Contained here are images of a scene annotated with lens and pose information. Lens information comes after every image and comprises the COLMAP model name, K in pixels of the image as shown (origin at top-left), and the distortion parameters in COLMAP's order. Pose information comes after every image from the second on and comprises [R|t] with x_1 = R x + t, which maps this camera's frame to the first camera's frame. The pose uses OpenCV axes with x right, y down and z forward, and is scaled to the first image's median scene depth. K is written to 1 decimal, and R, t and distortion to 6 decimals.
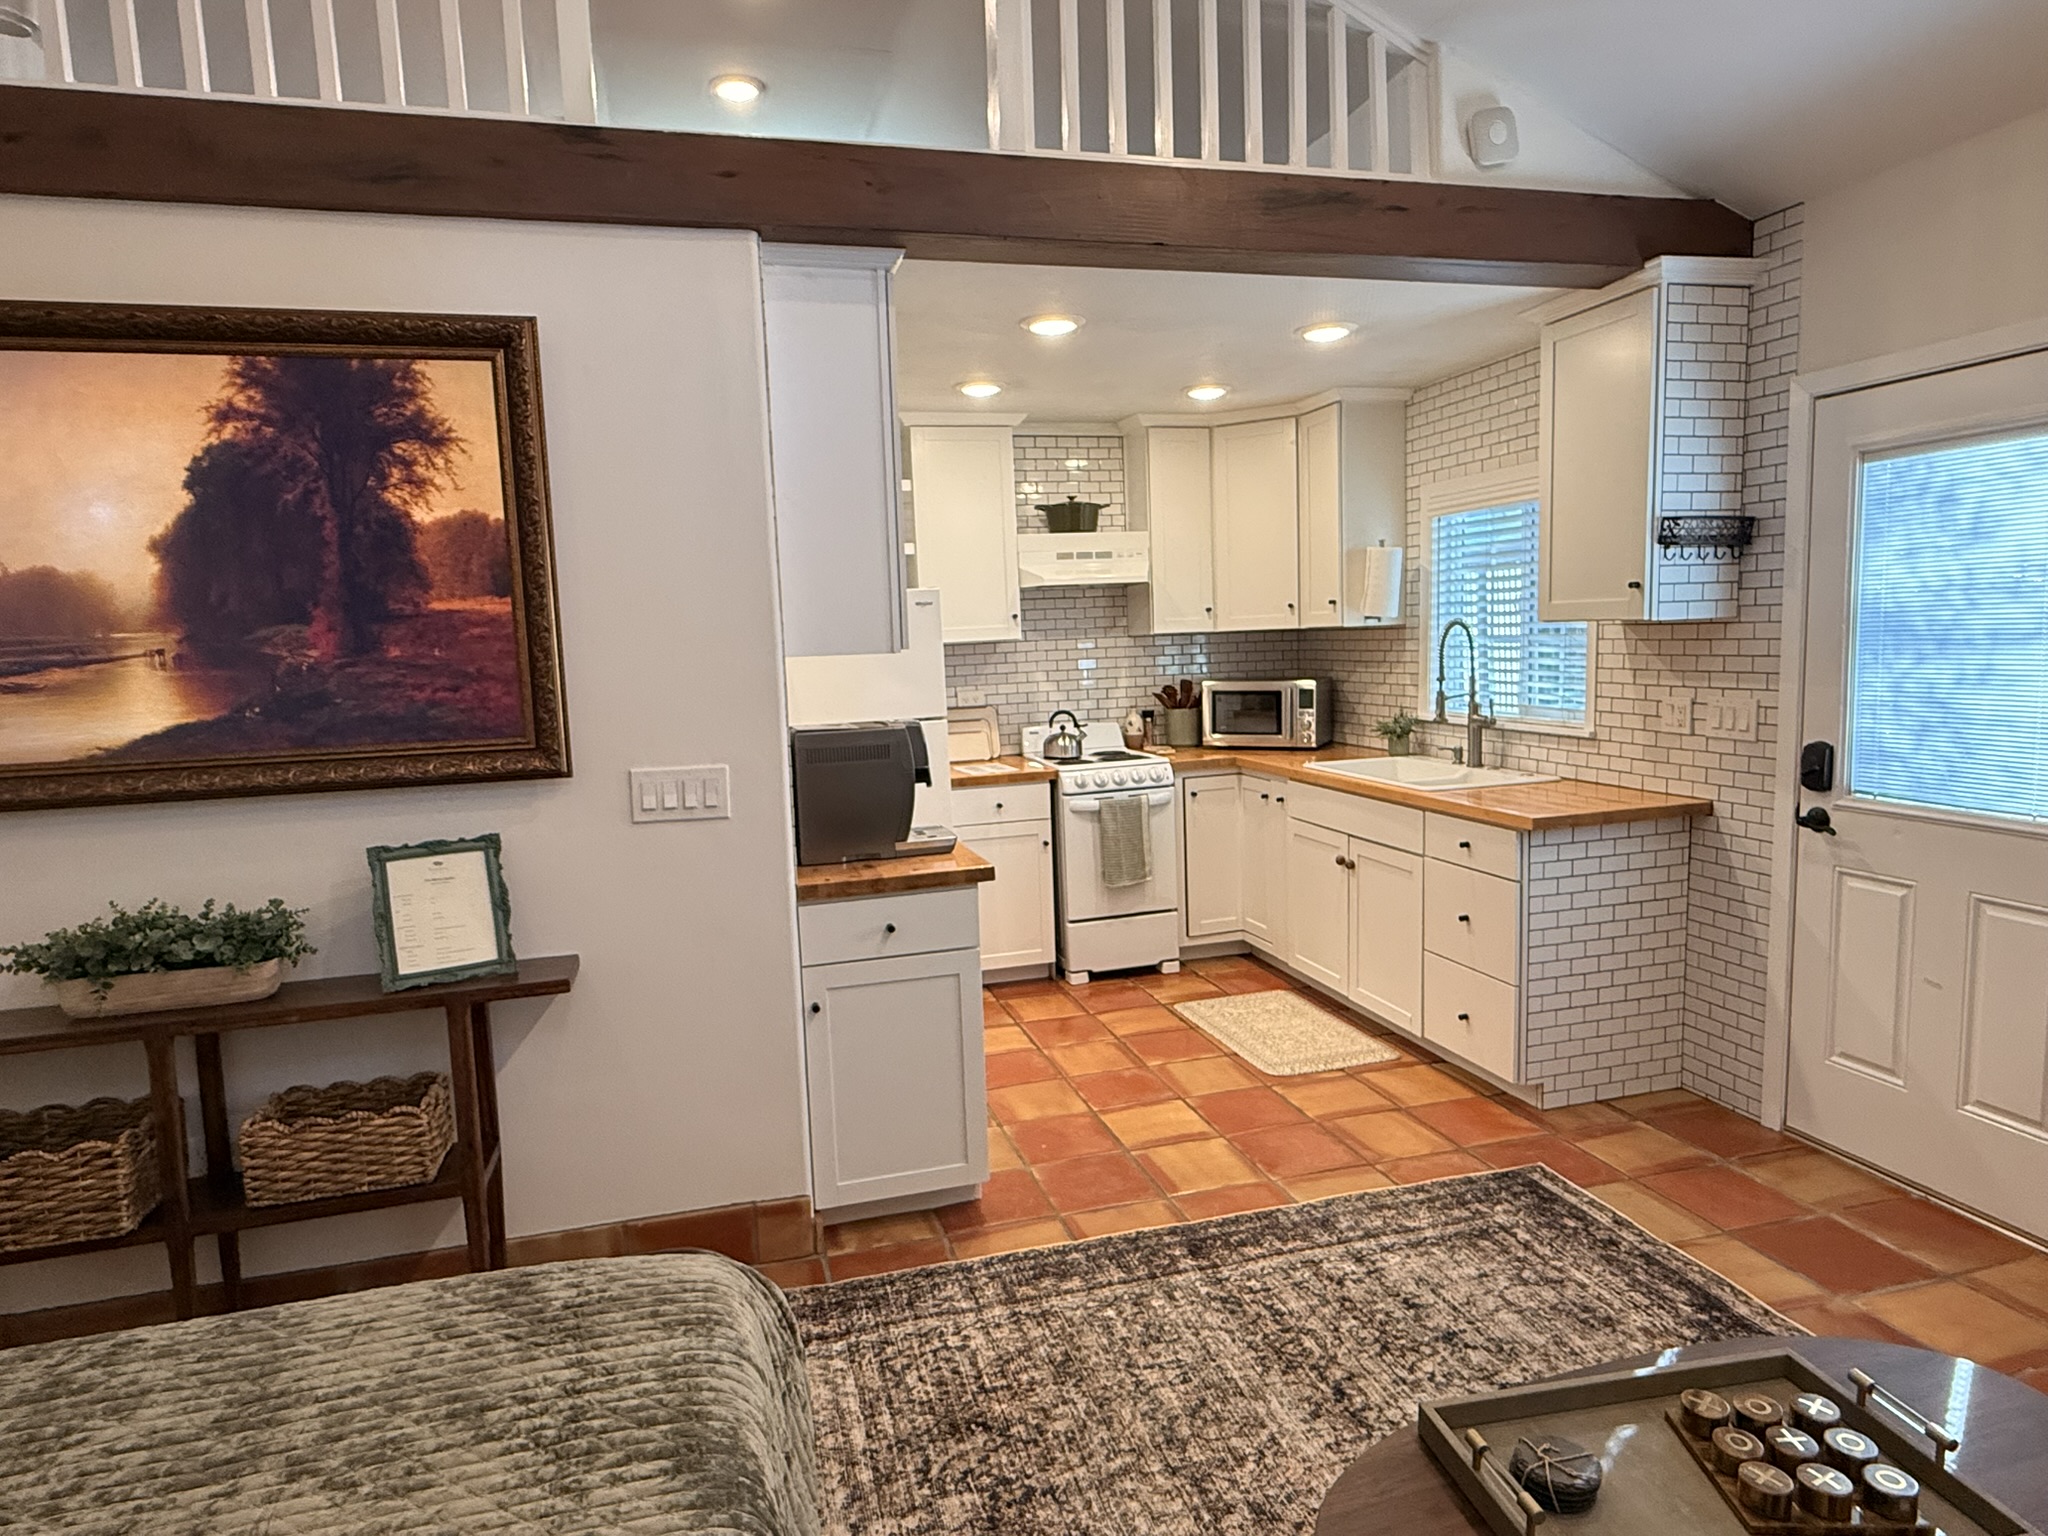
lens RADIAL K [[1157.6, 0, 1024.0], [0, 1157.6, 768.0], [0, 0, 1]] dist [0.002231, 0.000470]
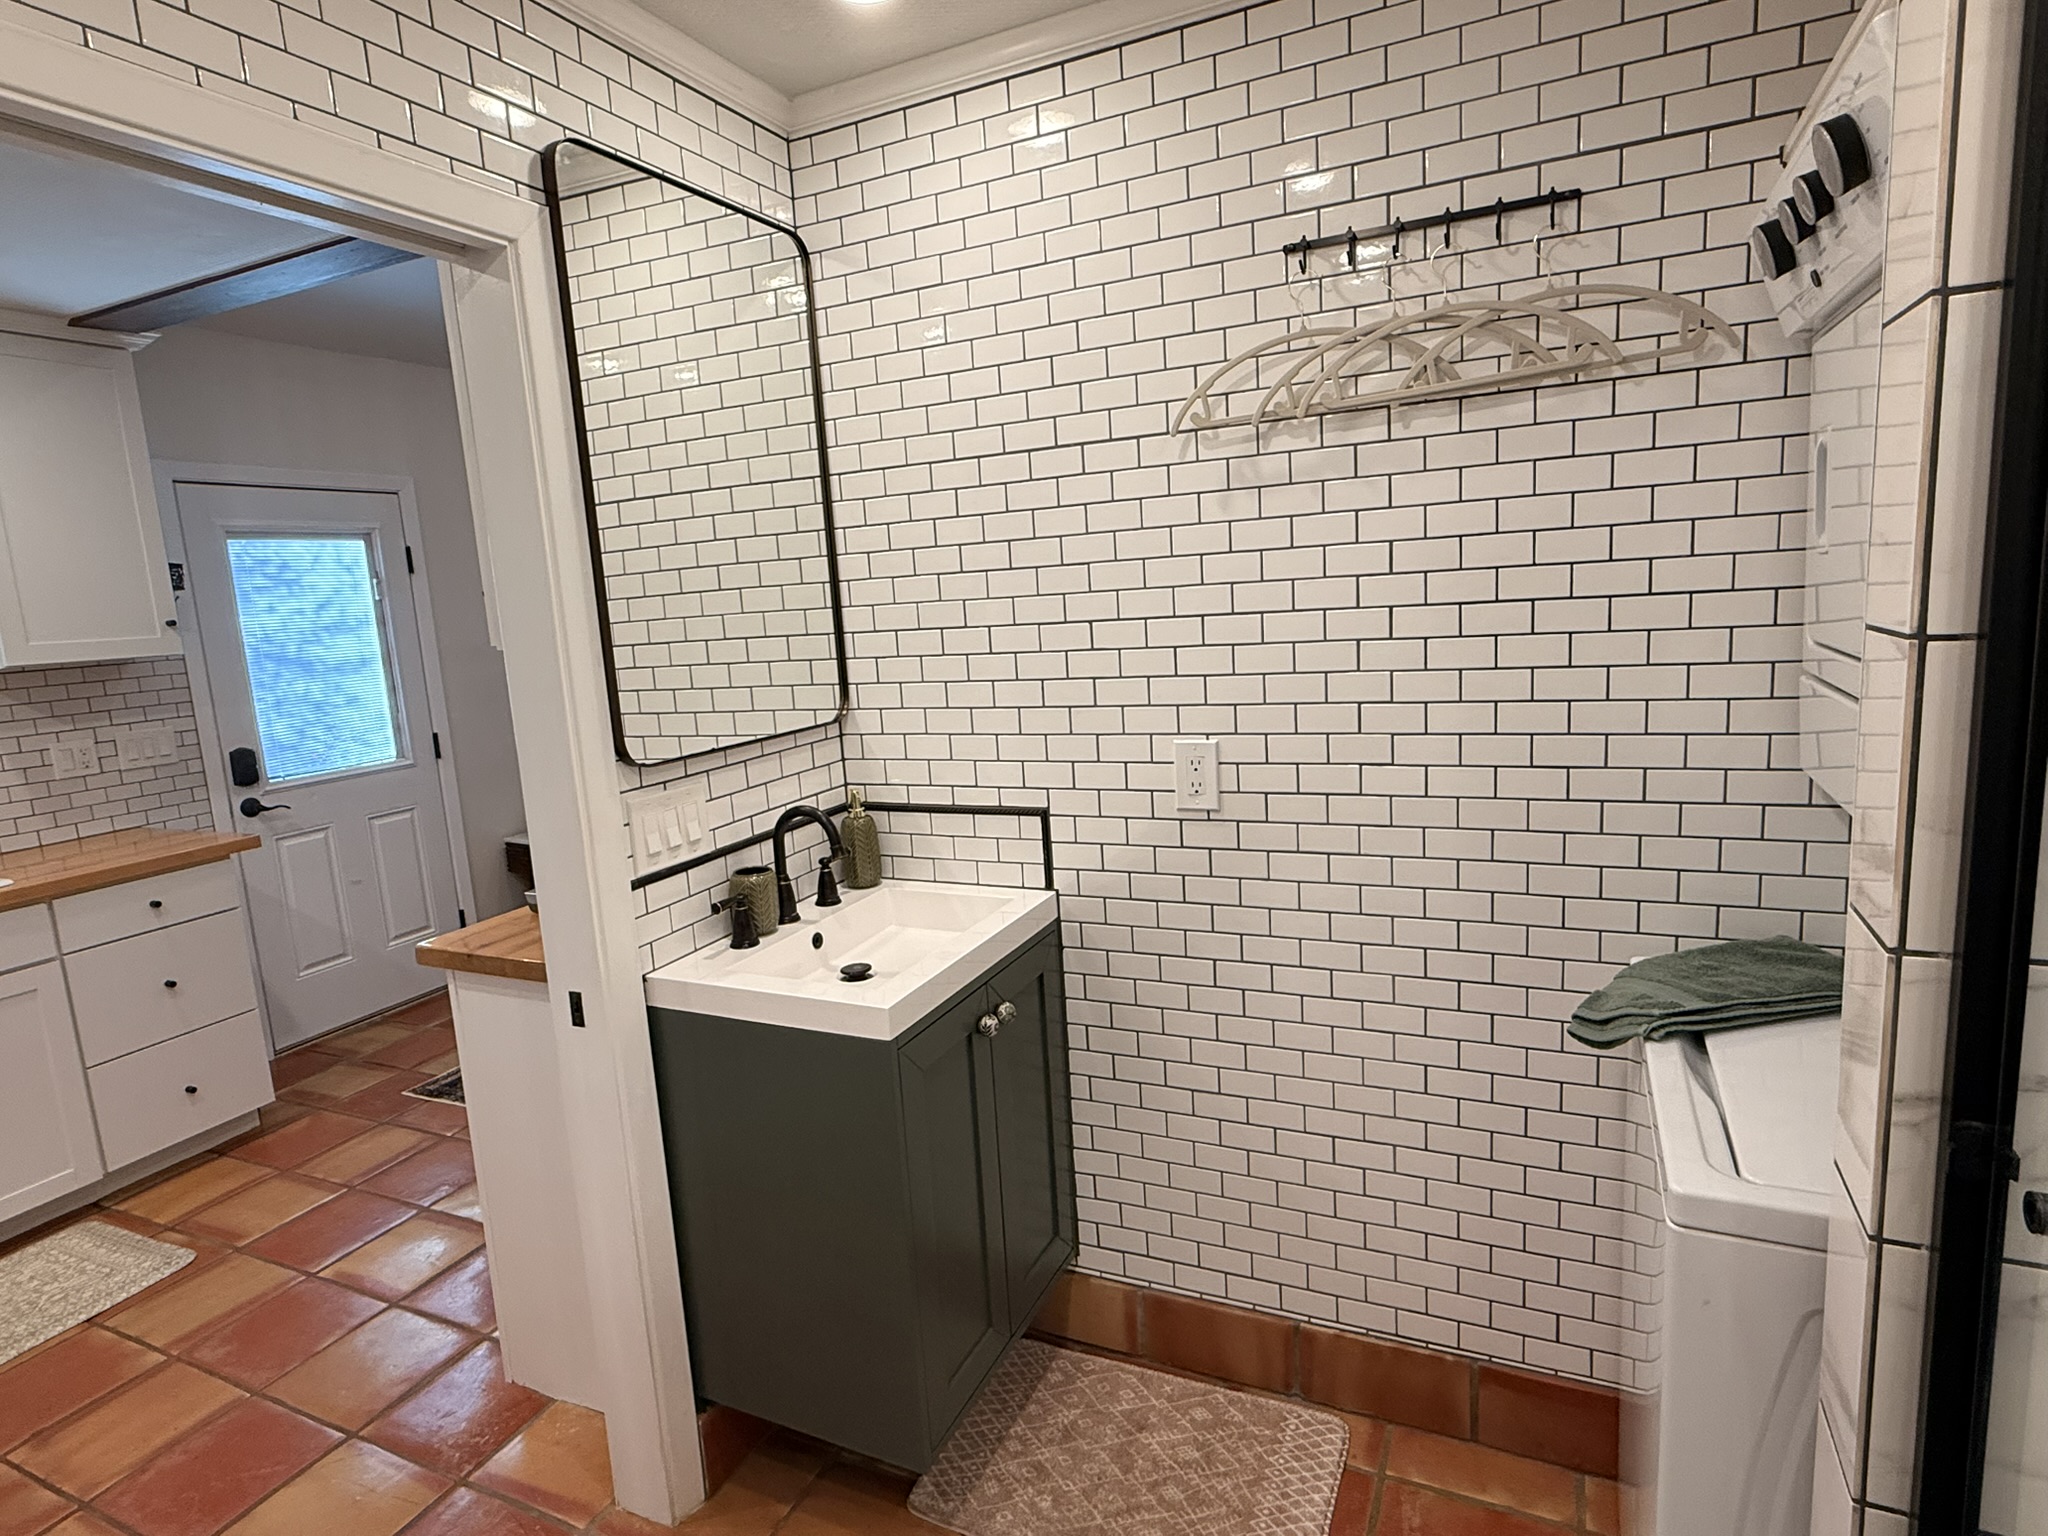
lens RADIAL K [[1078.1, 0, 1024.0], [0, 1078.1, 768.0], [0, 0, 1]] dist [-0.001020, -0.000128]
pose [[-0.749822, -0.018829, 0.661371, -0.703838], [0.173164, 0.959168, 0.223630, -0.108631], [-0.638577, 0.282209, -0.715945, 1.190598]]
